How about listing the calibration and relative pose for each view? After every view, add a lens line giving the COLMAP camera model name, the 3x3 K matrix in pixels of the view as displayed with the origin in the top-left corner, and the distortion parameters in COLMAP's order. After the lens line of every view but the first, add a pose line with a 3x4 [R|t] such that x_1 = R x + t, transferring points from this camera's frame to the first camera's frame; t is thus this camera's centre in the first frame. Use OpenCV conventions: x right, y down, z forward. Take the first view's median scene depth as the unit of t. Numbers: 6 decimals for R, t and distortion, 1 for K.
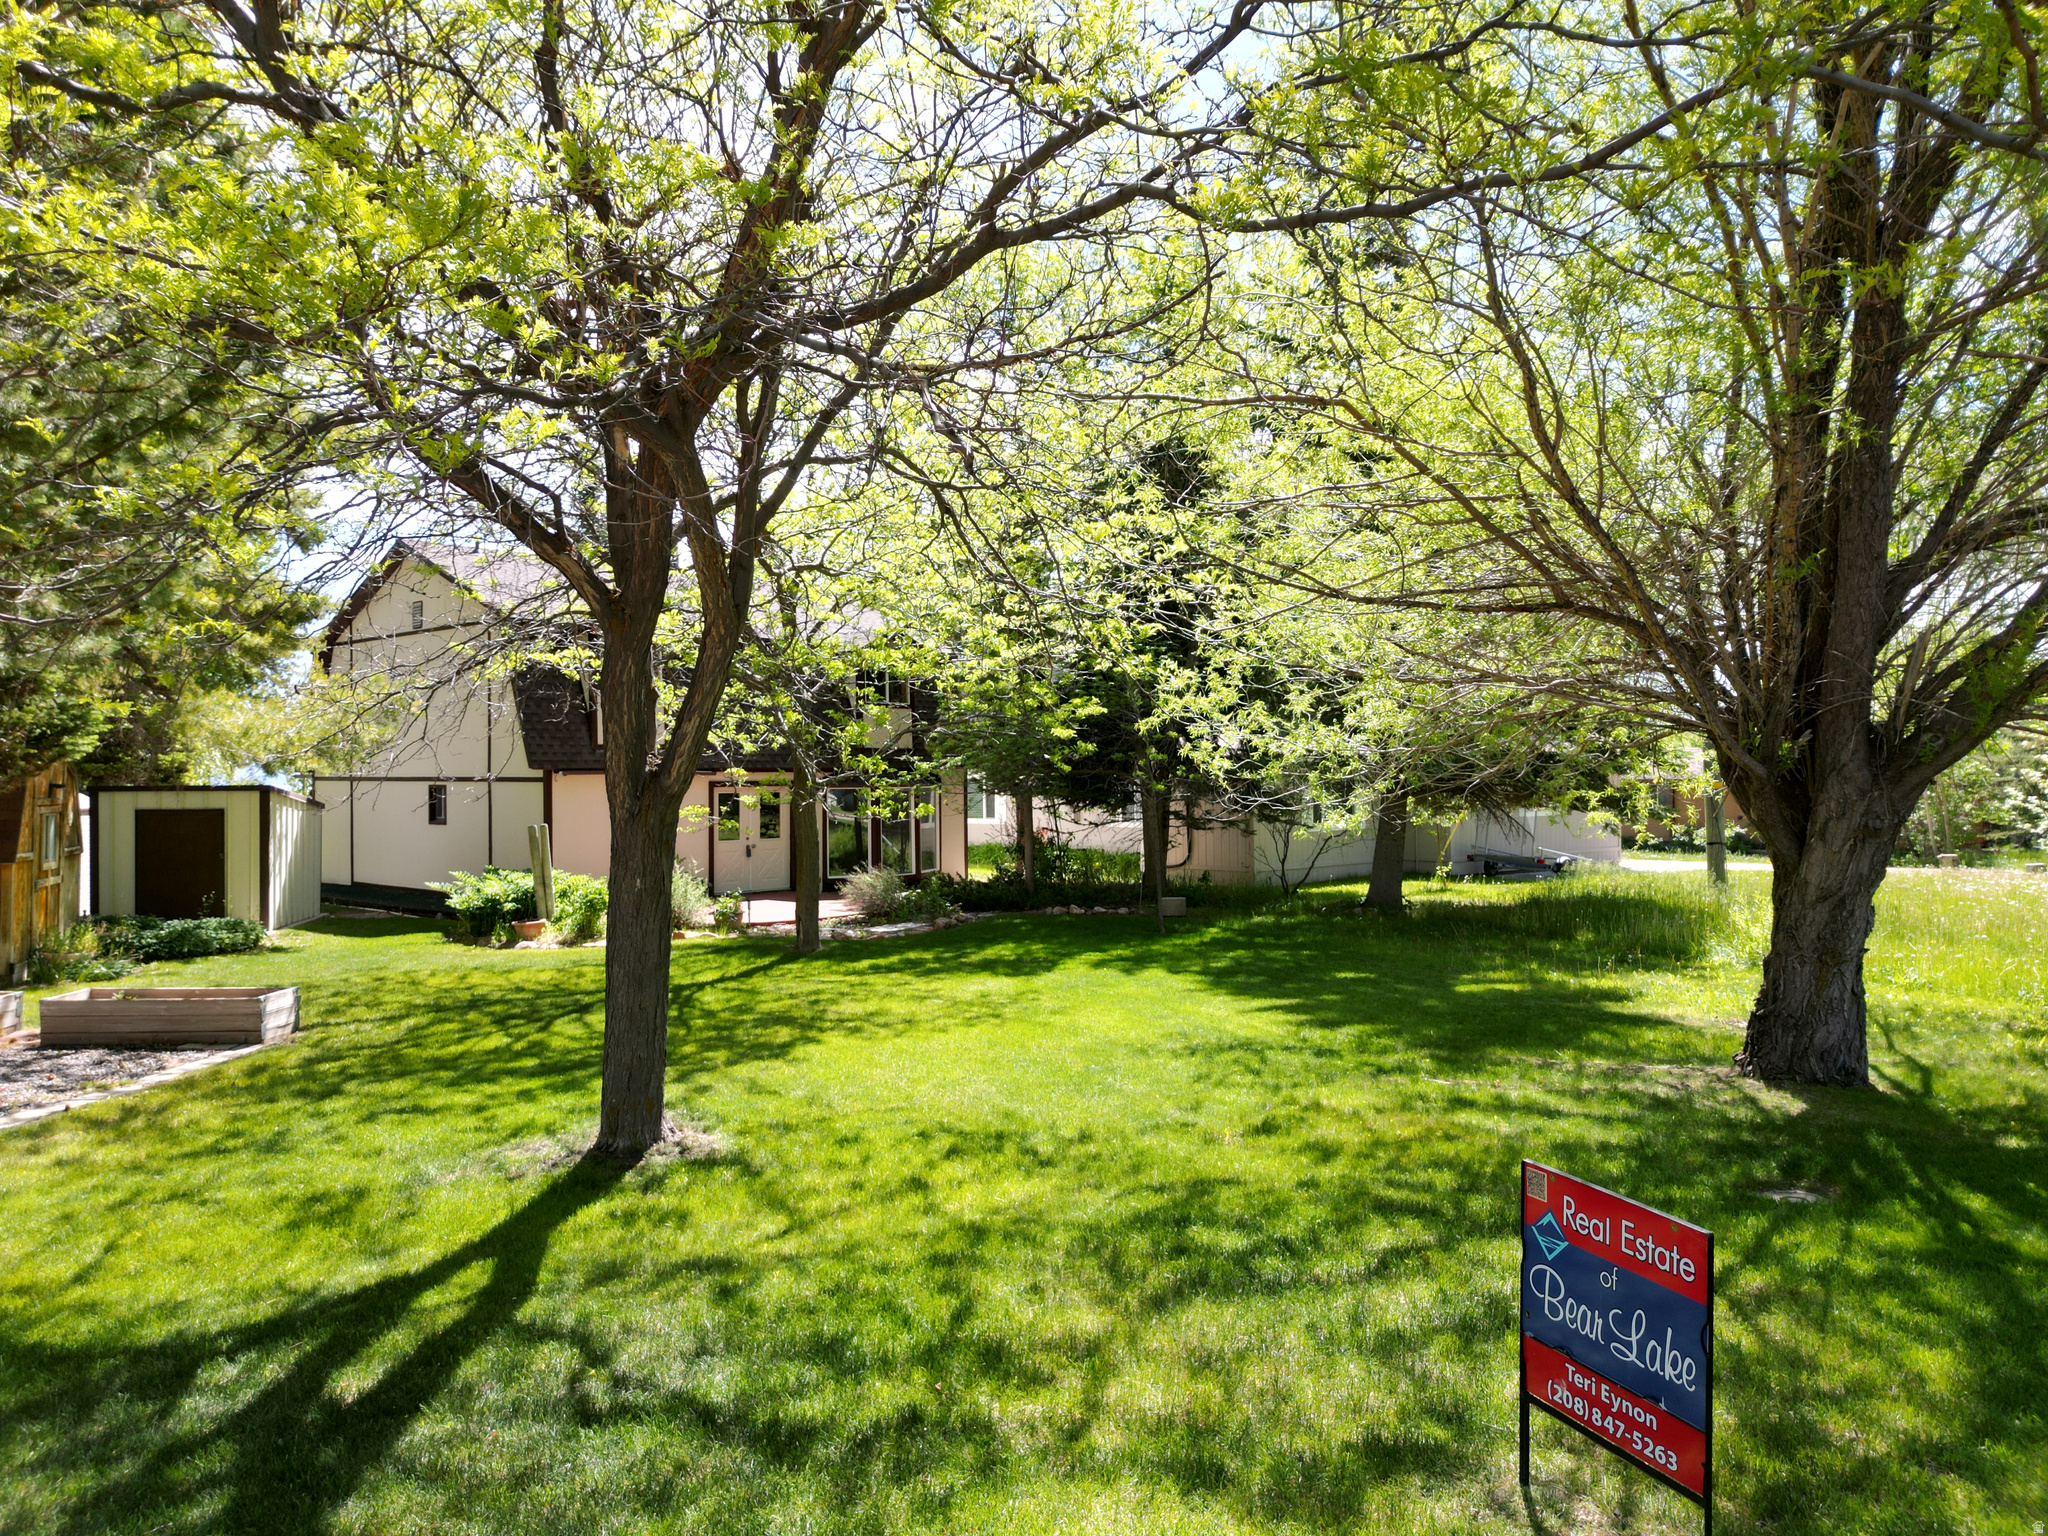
lens RADIAL K [[1416.8, 0, 1017.0], [0, 1416.8, 775.4], [0, 0, 1]] dist [0.142230, -0.235646]
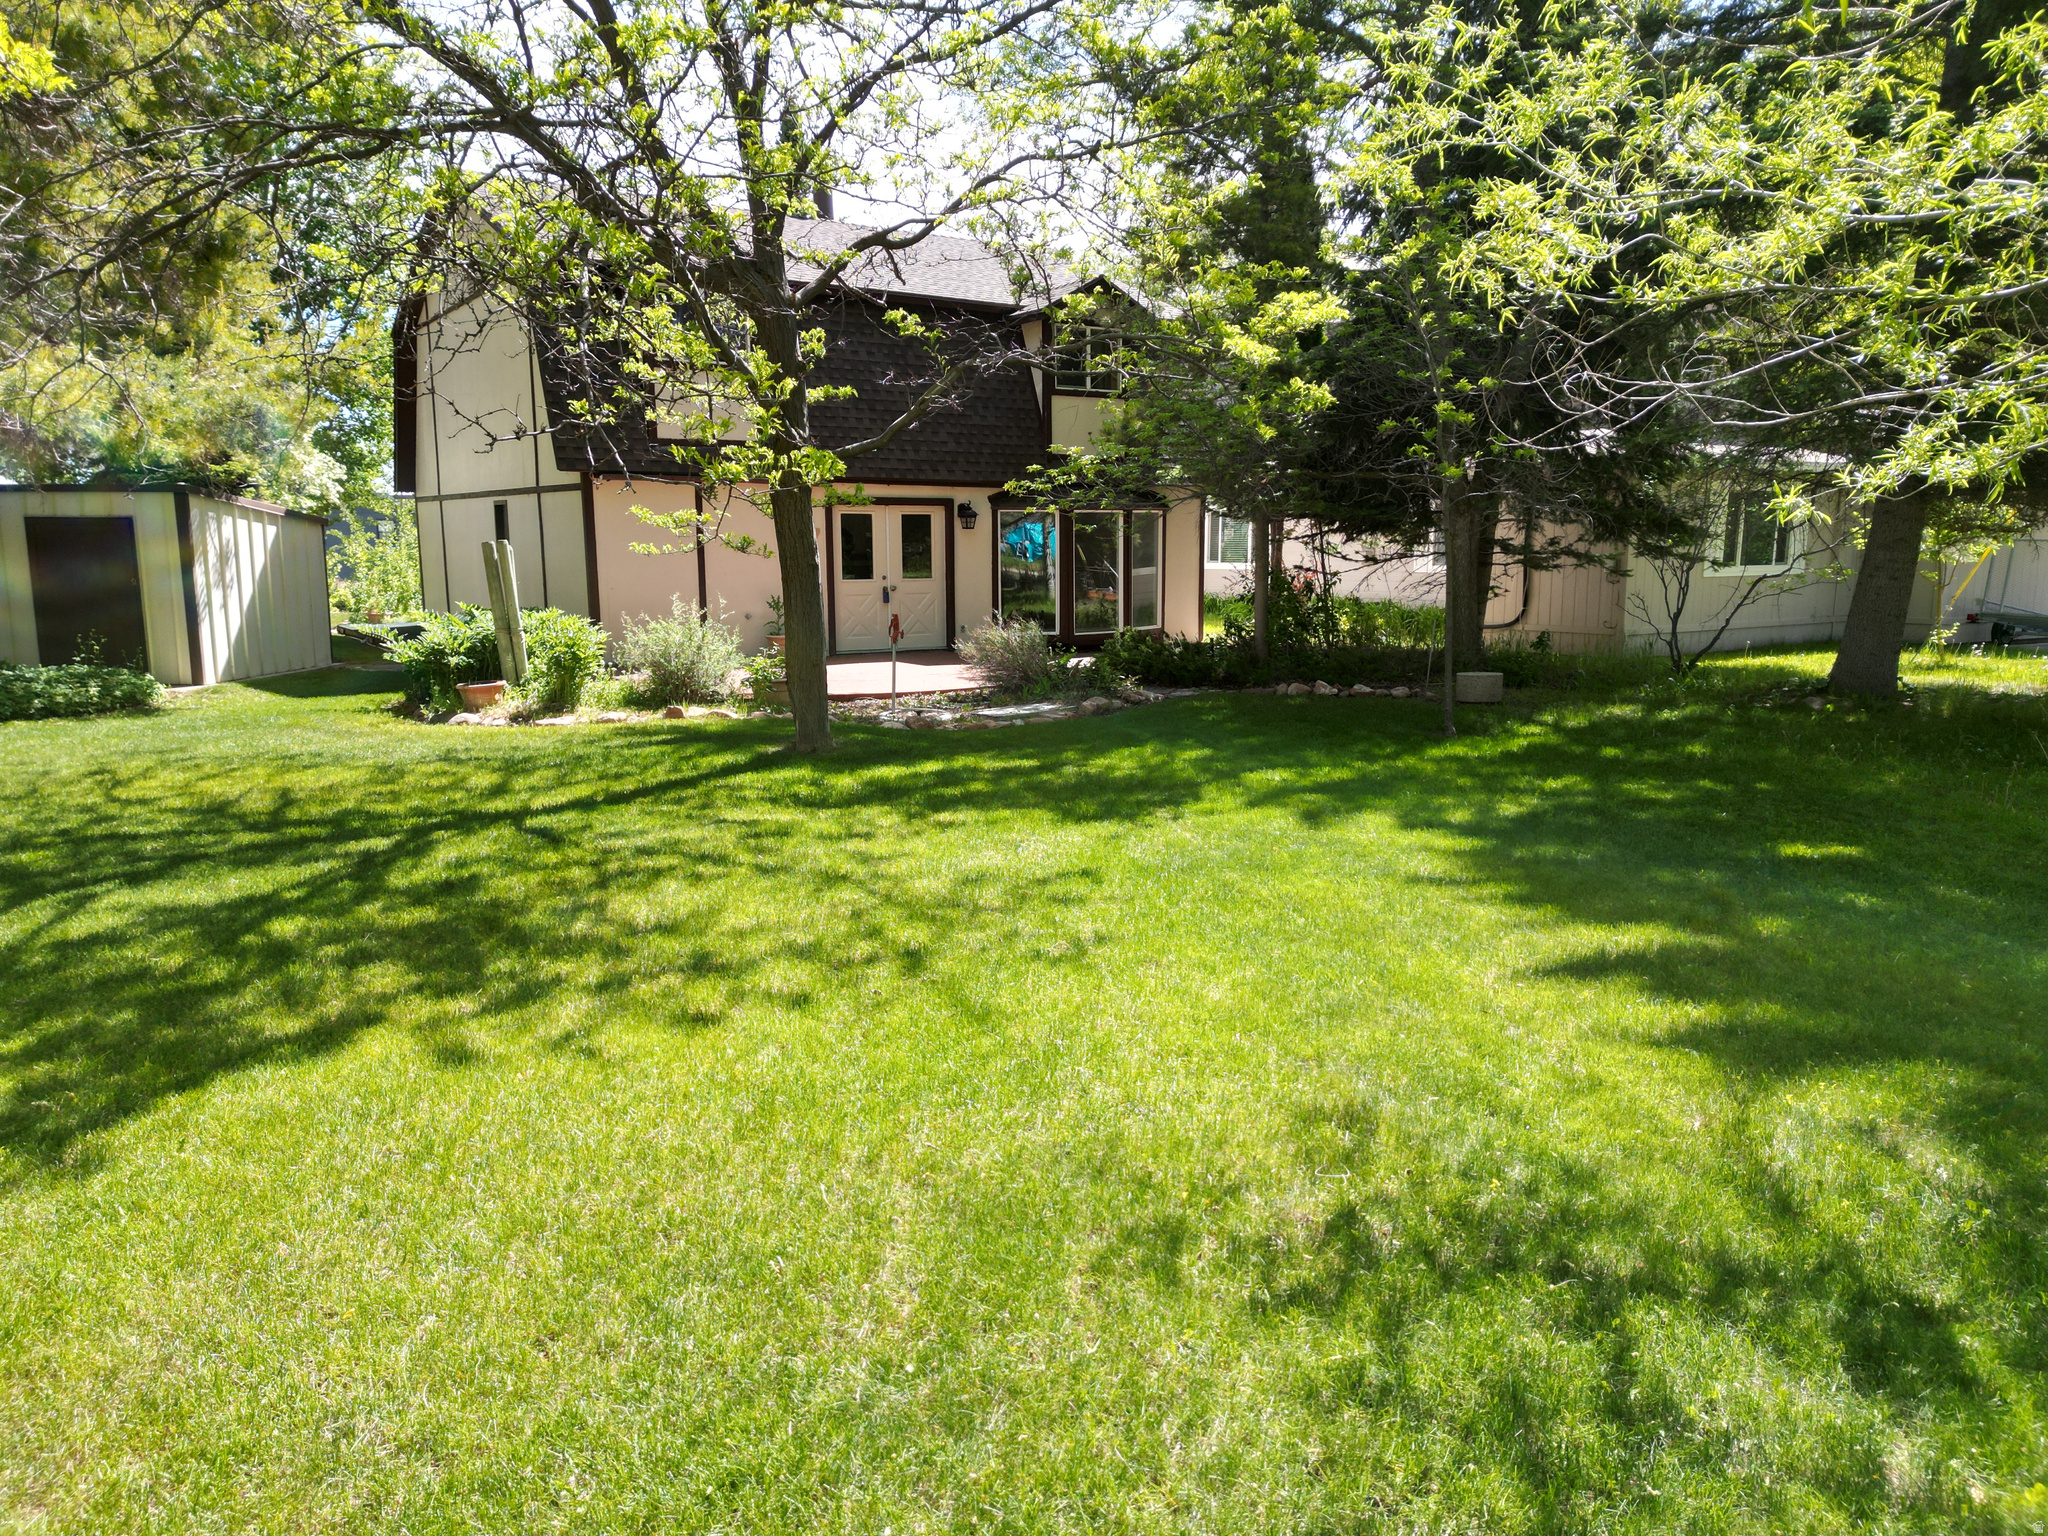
lens RADIAL K [[1416.4, 0, 1022.6], [0, 1416.4, 772.3], [0, 0, 1]] dist [0.081777, -0.080454]
pose [[0.973010, 0.039309, -0.227389, 0.082708], [-0.001884, 0.986705, 0.162511, 0.039673], [0.230754, -0.157697, 0.960148, 0.491382]]
